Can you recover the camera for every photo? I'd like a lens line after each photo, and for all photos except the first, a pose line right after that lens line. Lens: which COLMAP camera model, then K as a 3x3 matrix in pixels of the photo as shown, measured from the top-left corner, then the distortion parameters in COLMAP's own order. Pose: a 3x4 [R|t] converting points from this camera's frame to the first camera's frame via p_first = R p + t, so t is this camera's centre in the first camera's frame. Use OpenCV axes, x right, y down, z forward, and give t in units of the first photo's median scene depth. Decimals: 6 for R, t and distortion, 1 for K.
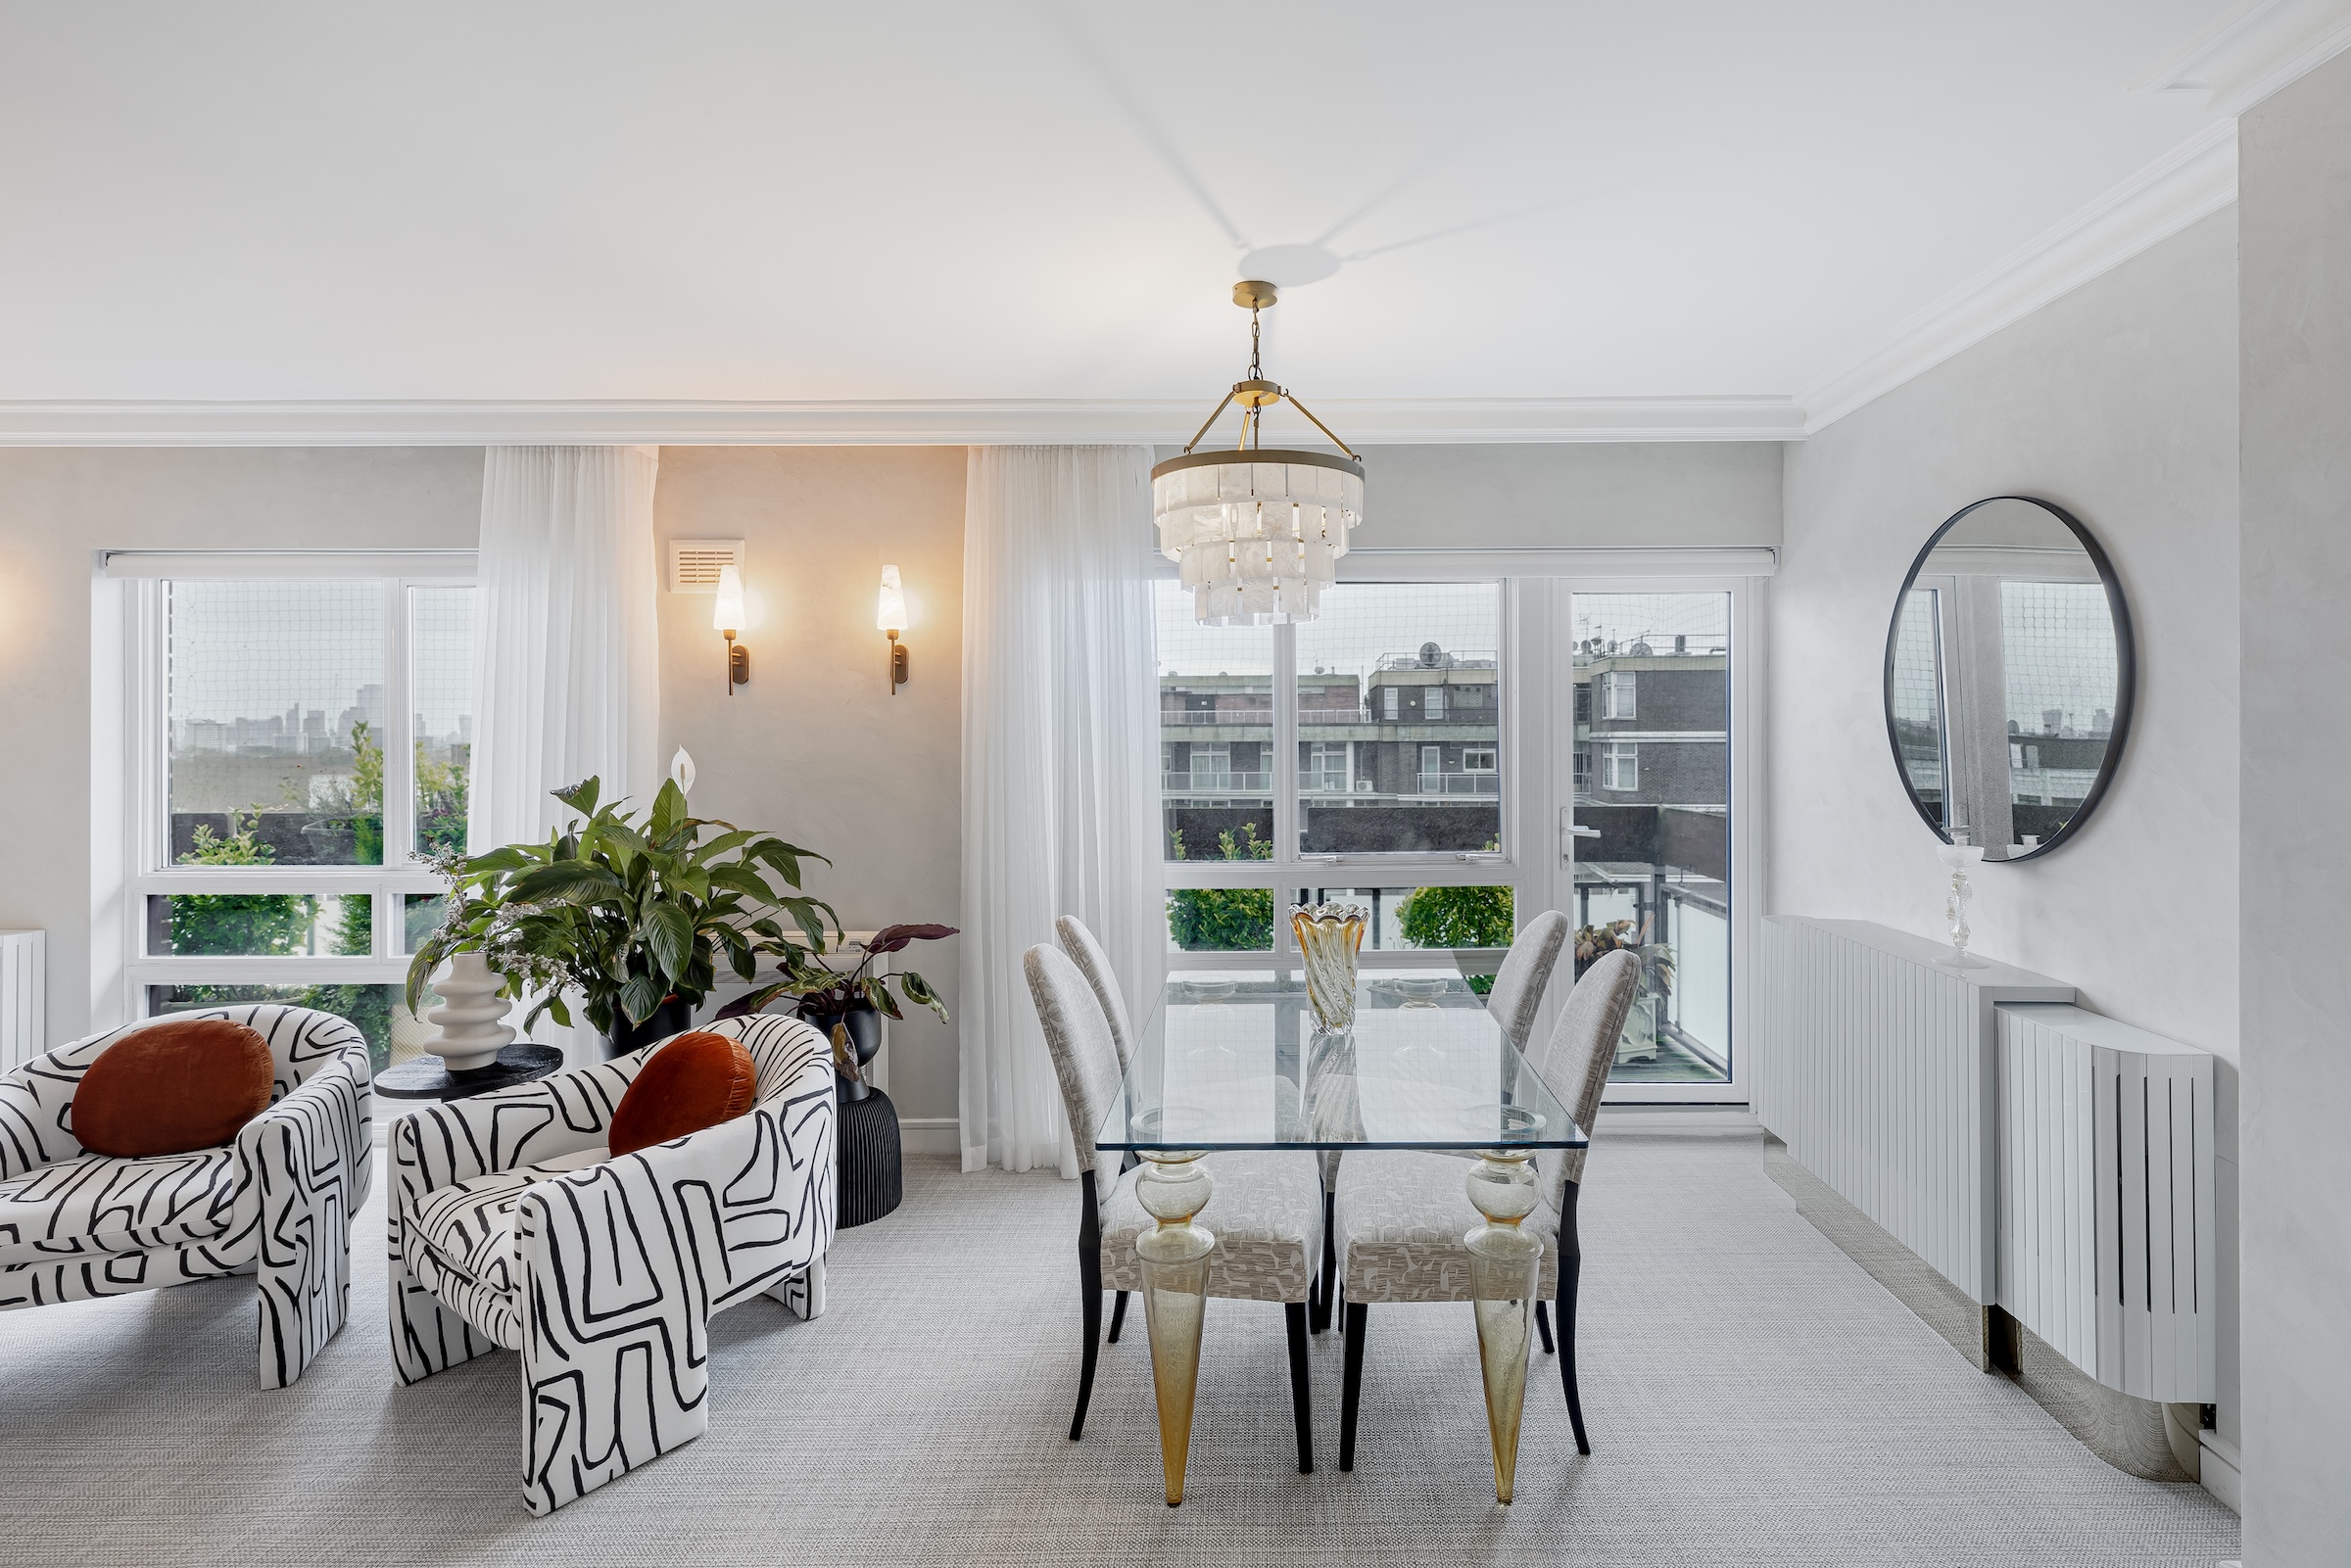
lens RADIAL K [[1081.4, 0, 1272.4], [0, 1081.4, 741.2], [0, 0, 1]] dist [0.003608, 0.000048]
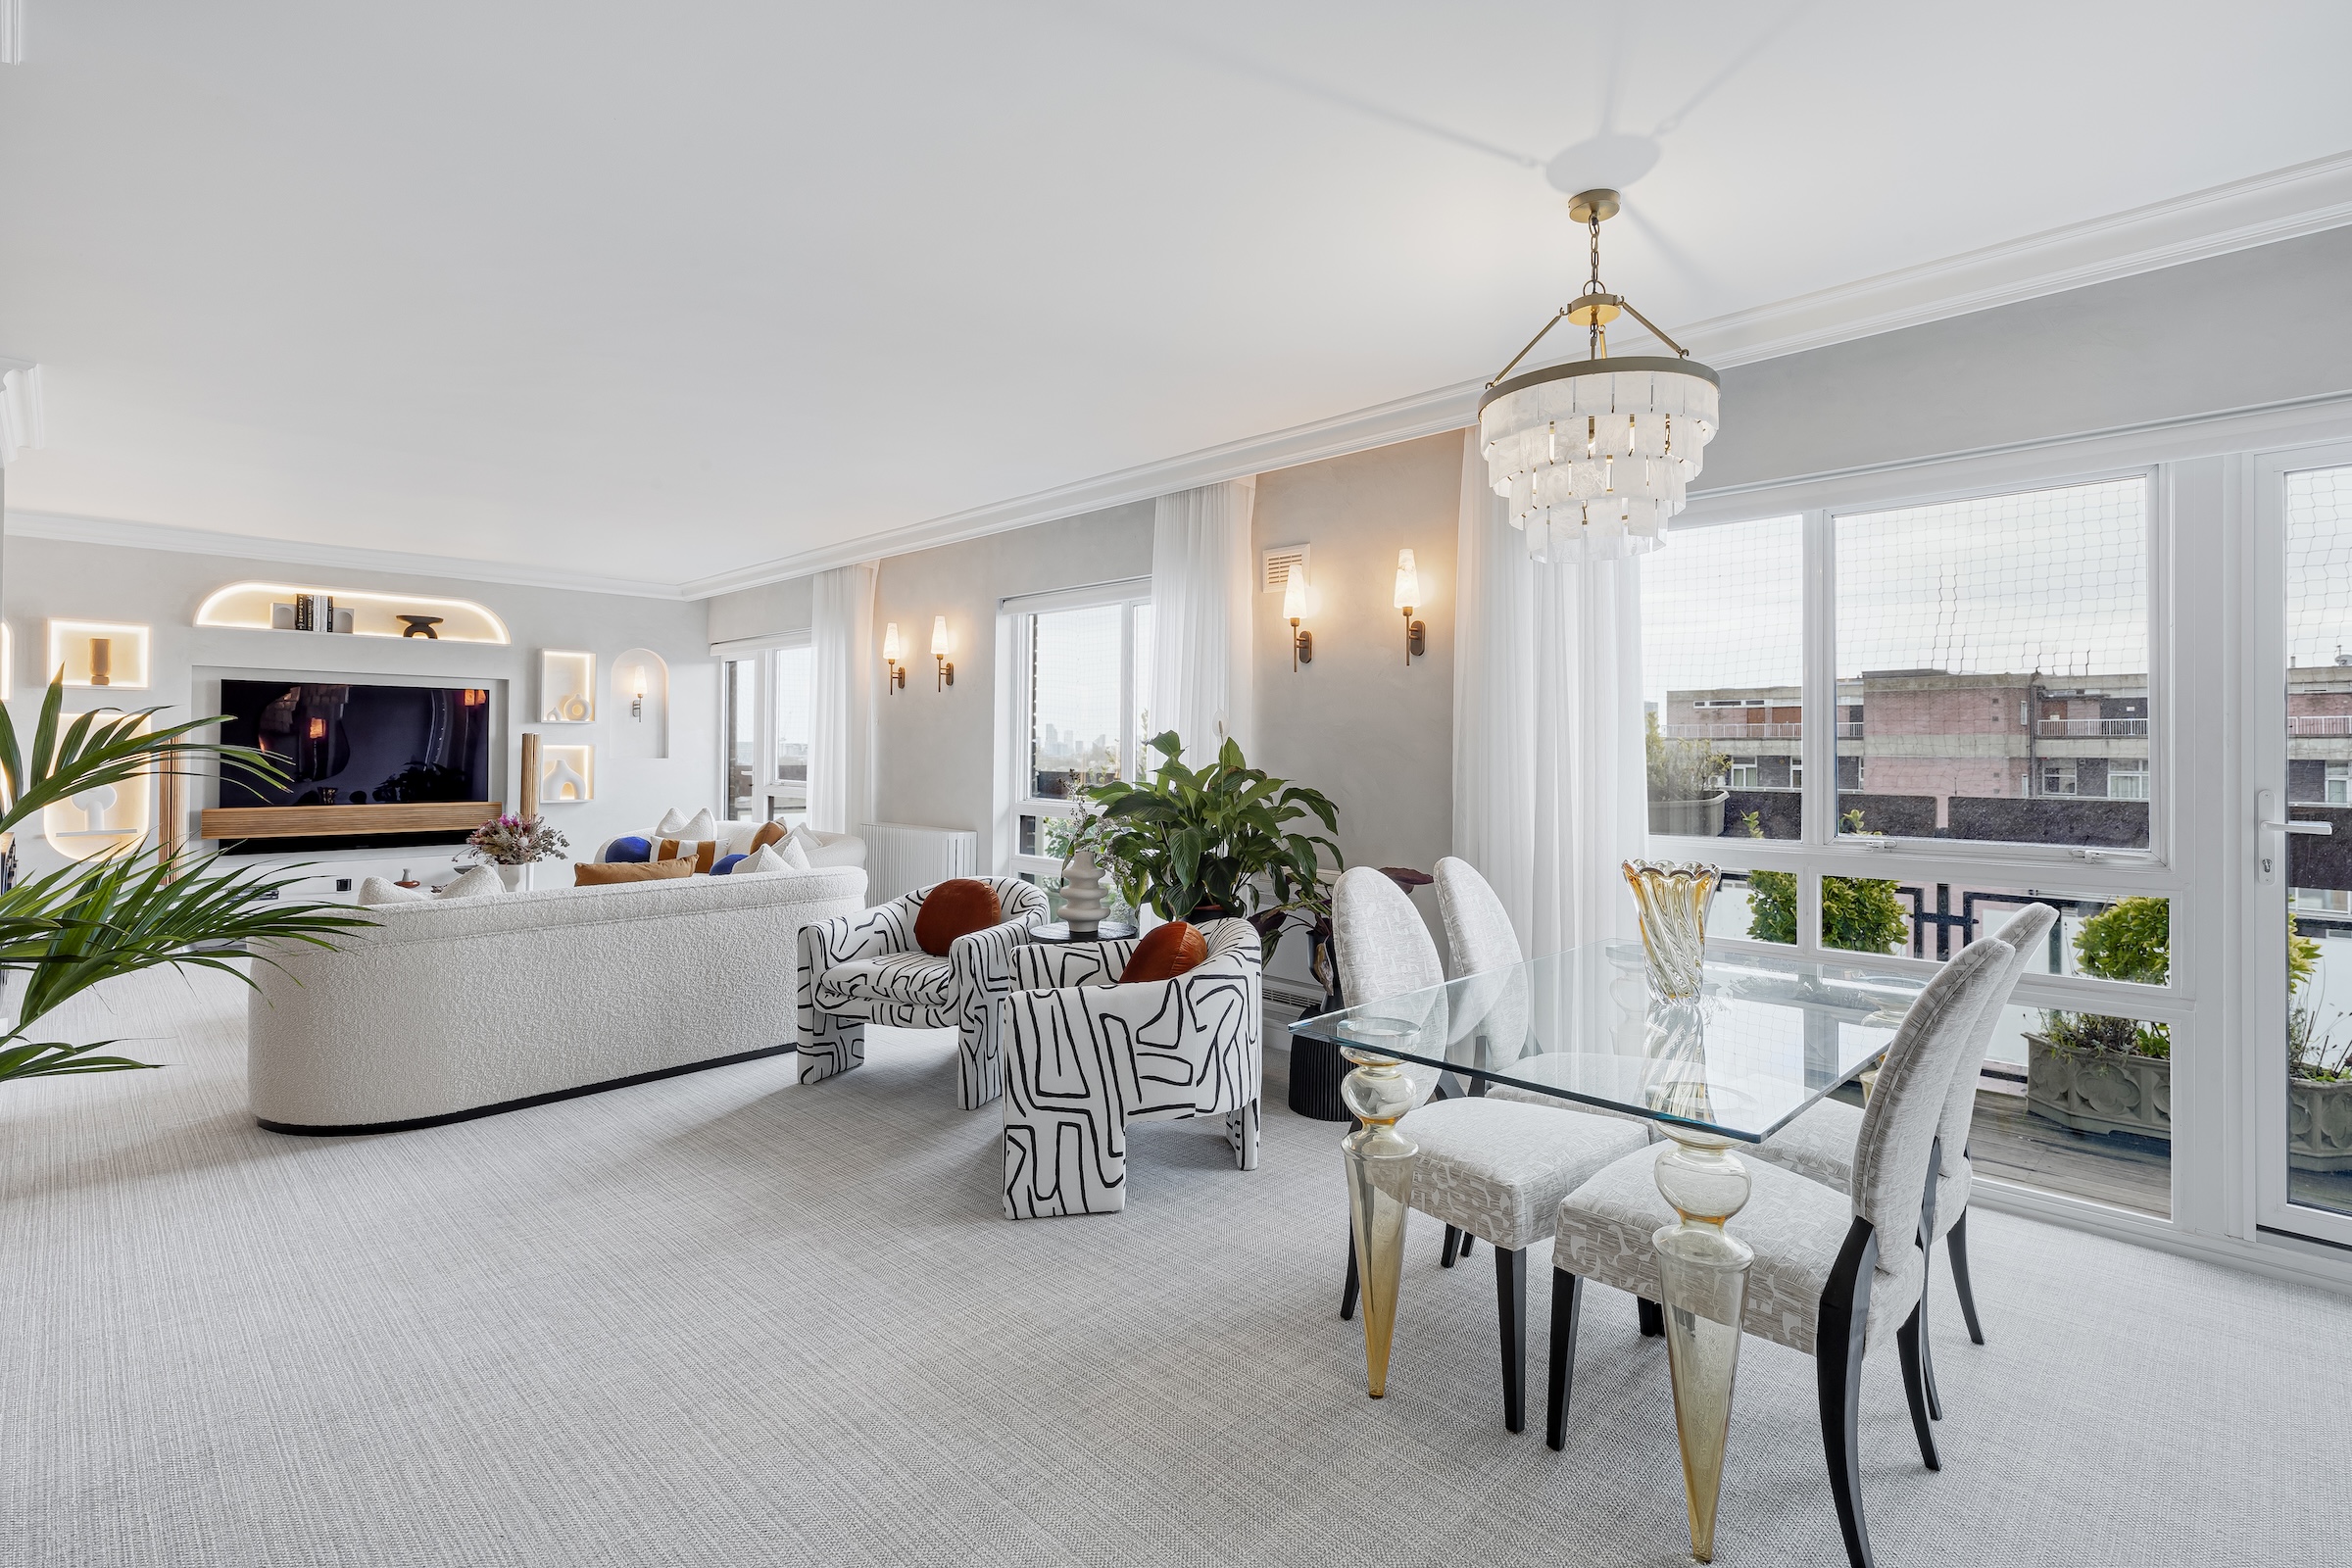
lens RADIAL K [[1082.0, 0, 1273.0], [0, 1082.0, 741.2], [0, 0, 1]] dist [0.003608, 0.000048]
pose [[0.739445, -0.000225, -0.673217, 0.470410], [-0.008588, 0.999915, -0.009766, 0.074656], [0.673162, 0.013003, 0.739380, 0.136016]]
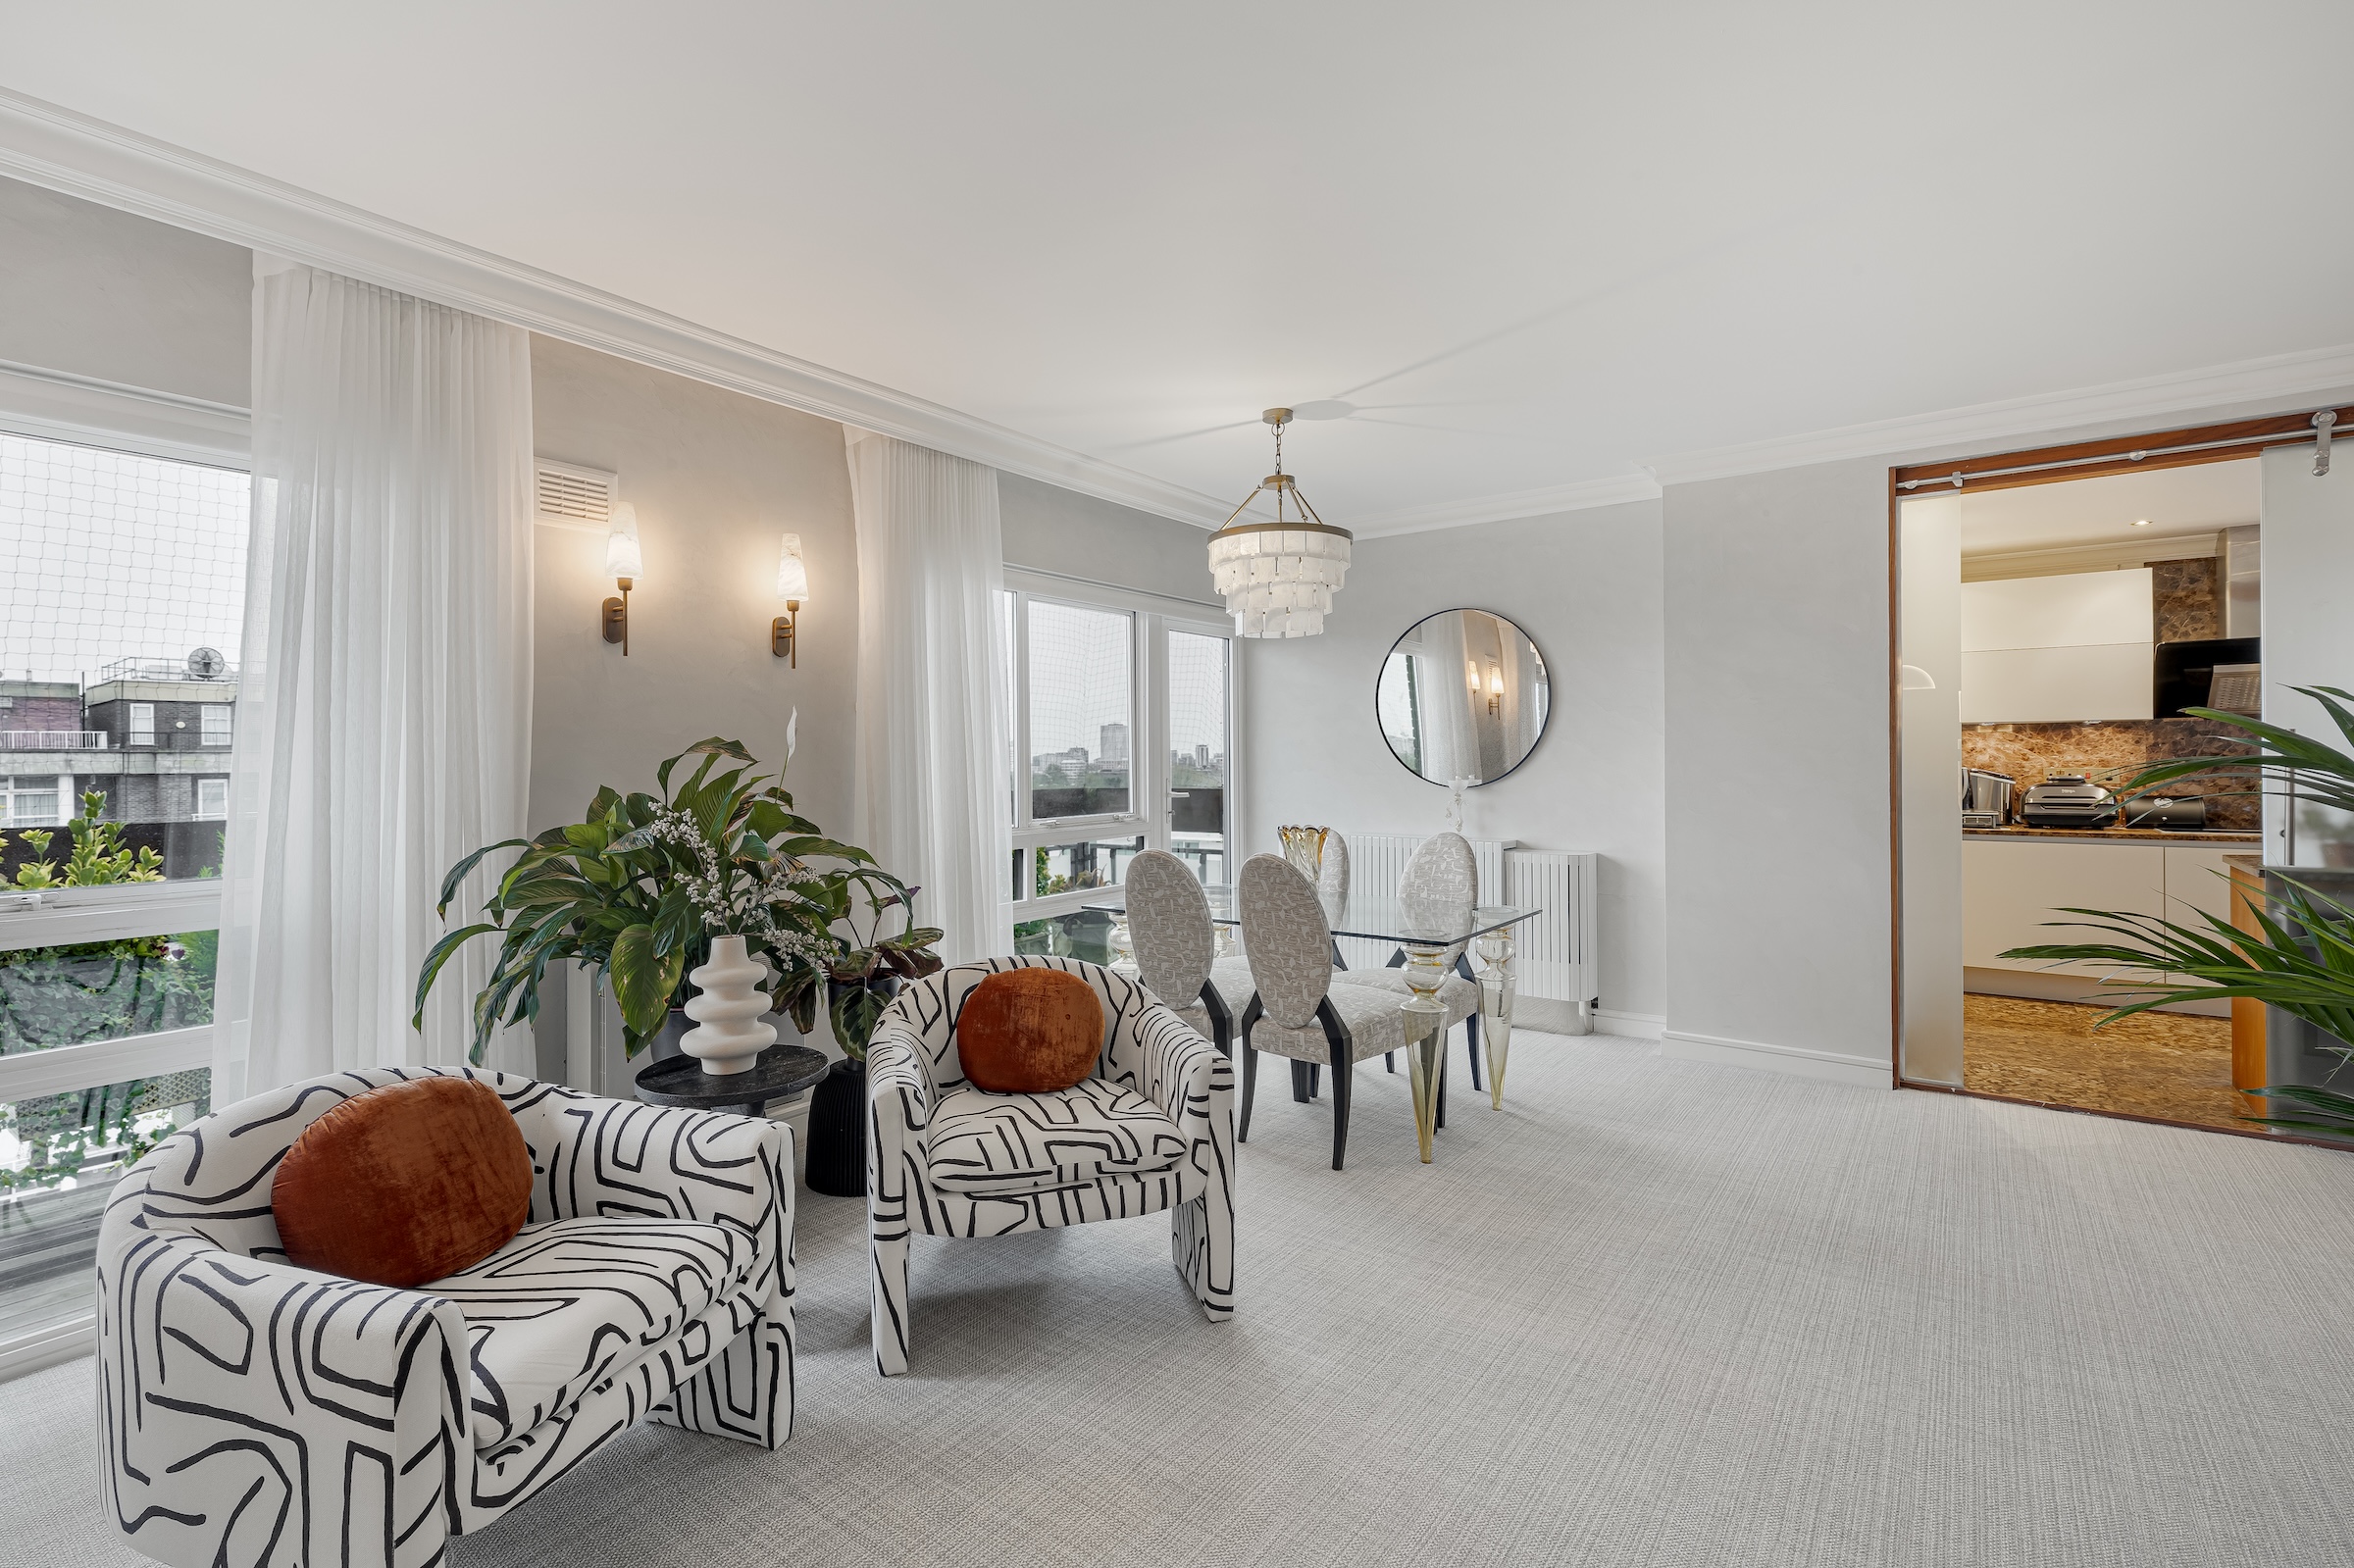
lens RADIAL K [[1030.8, 0, 1183.2], [0, 1030.8, 753.8], [0, 0, 1]] dist [0.000277, -0.000172]
pose [[0.619403, -0.000694, 0.785073, -1.354133], [0.011360, 0.999903, -0.008079, 0.069158], [-0.784991, 0.013923, 0.619351, 0.258515]]
